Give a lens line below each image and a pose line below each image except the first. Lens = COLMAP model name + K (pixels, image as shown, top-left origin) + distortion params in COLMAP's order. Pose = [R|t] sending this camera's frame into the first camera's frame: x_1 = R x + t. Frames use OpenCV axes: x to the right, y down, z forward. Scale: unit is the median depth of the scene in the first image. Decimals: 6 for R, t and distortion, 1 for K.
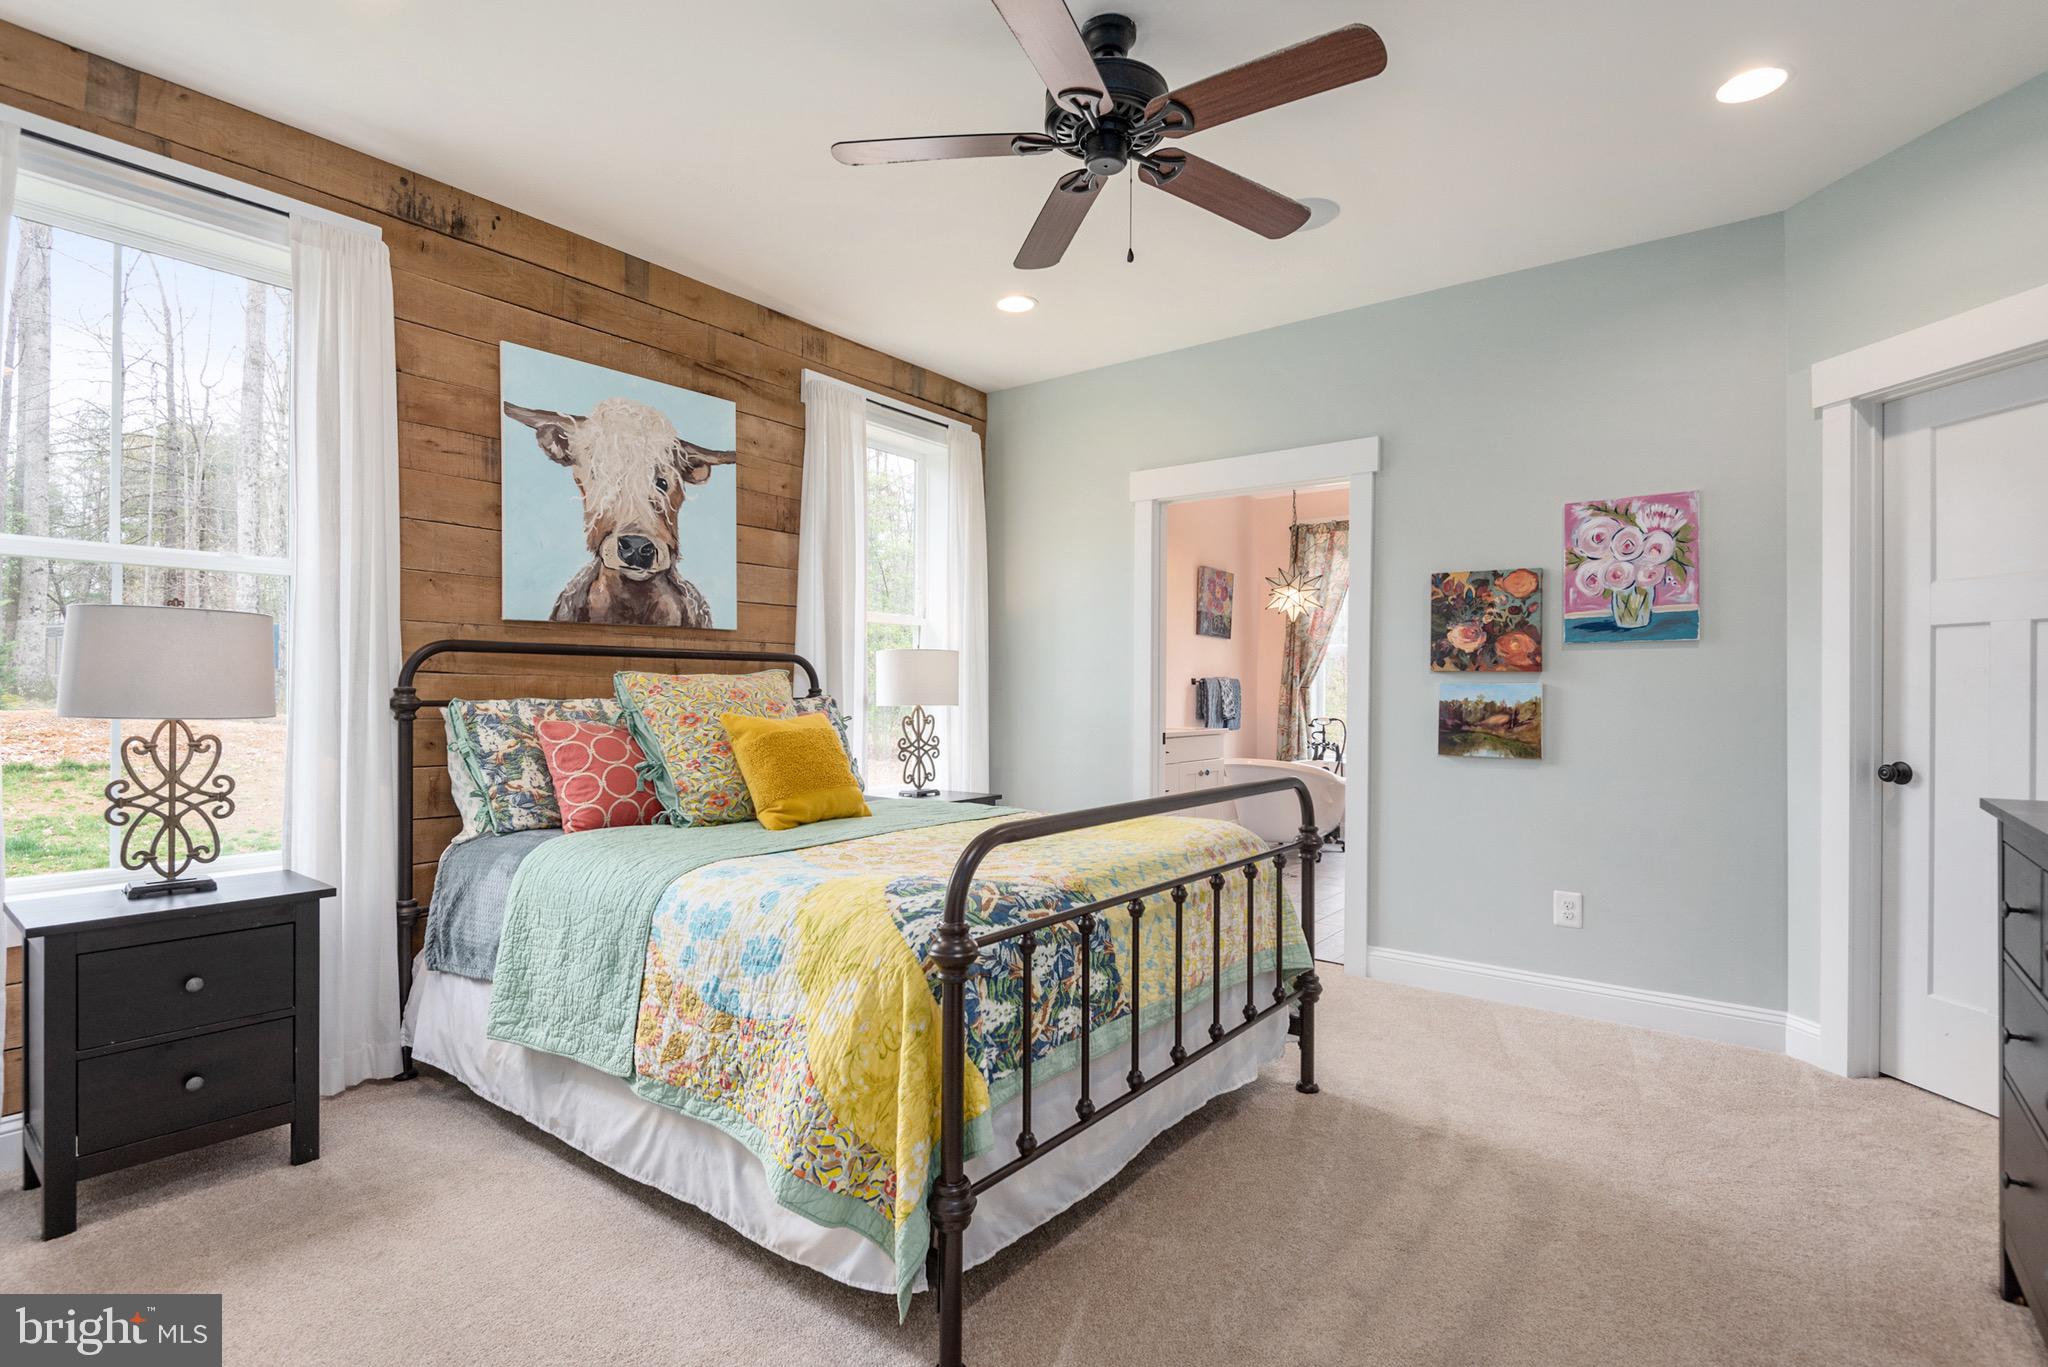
lens RADIAL K [[1008.1, 0, 1015.3], [0, 1008.1, 695.1], [0, 0, 1]] dist [-0.002037, -0.001392]
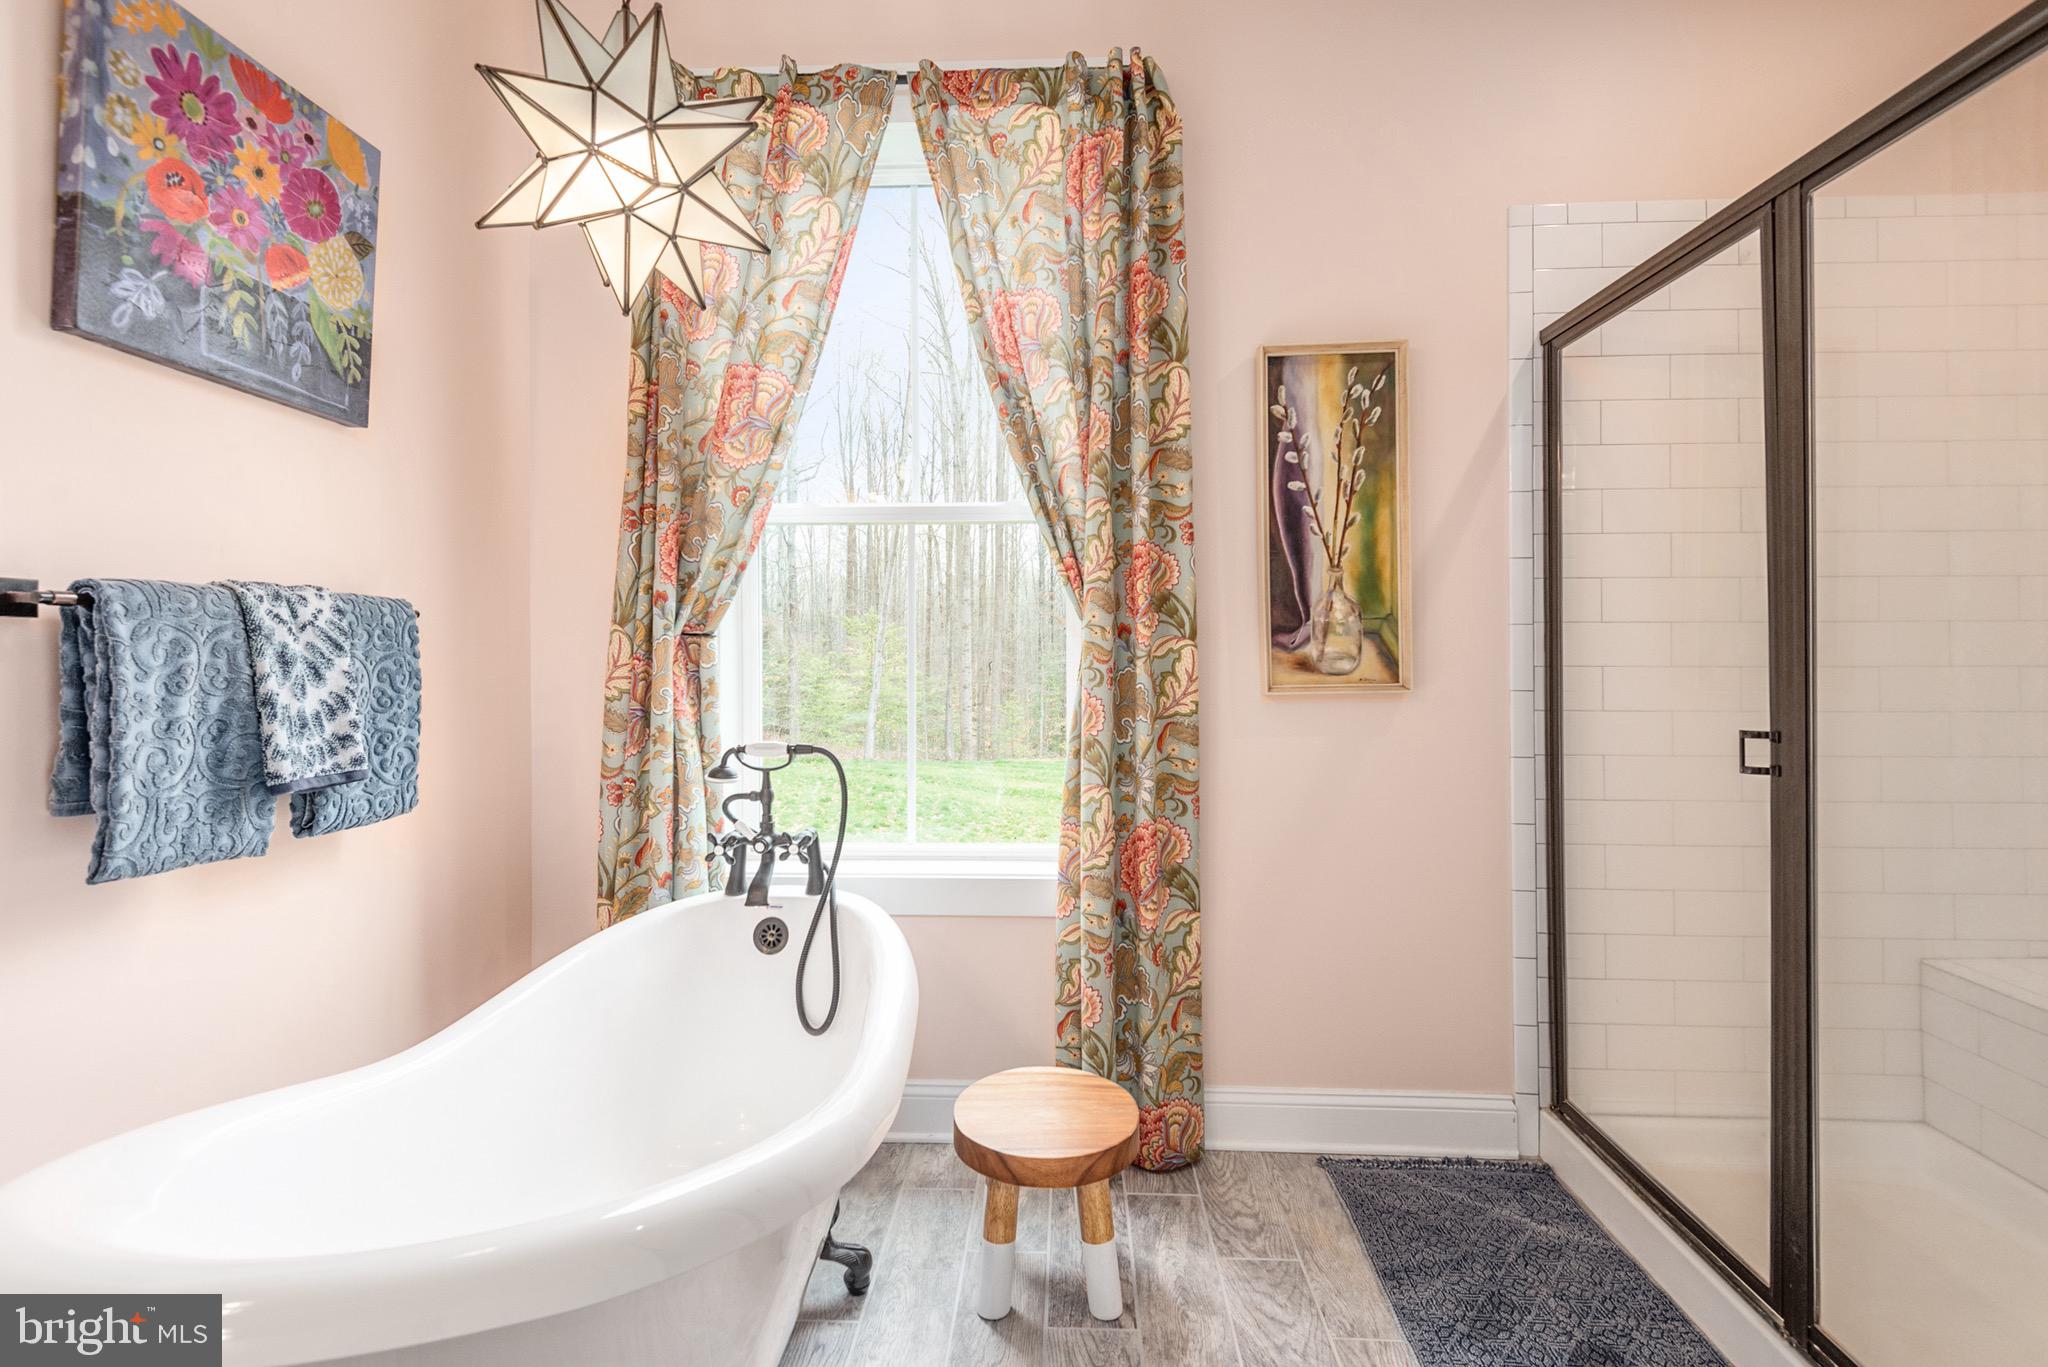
lens RADIAL K [[933.1, 0, 1012.0], [0, 933.1, 648.4], [0, 0, 1]] dist [0.017684, -0.005871]
pose [[0.829840, -0.009936, 0.557912, 0.441692], [0.011125, 0.999937, 0.001262, -0.006561], [-0.557890, 0.005160, 0.829899, 1.509090]]
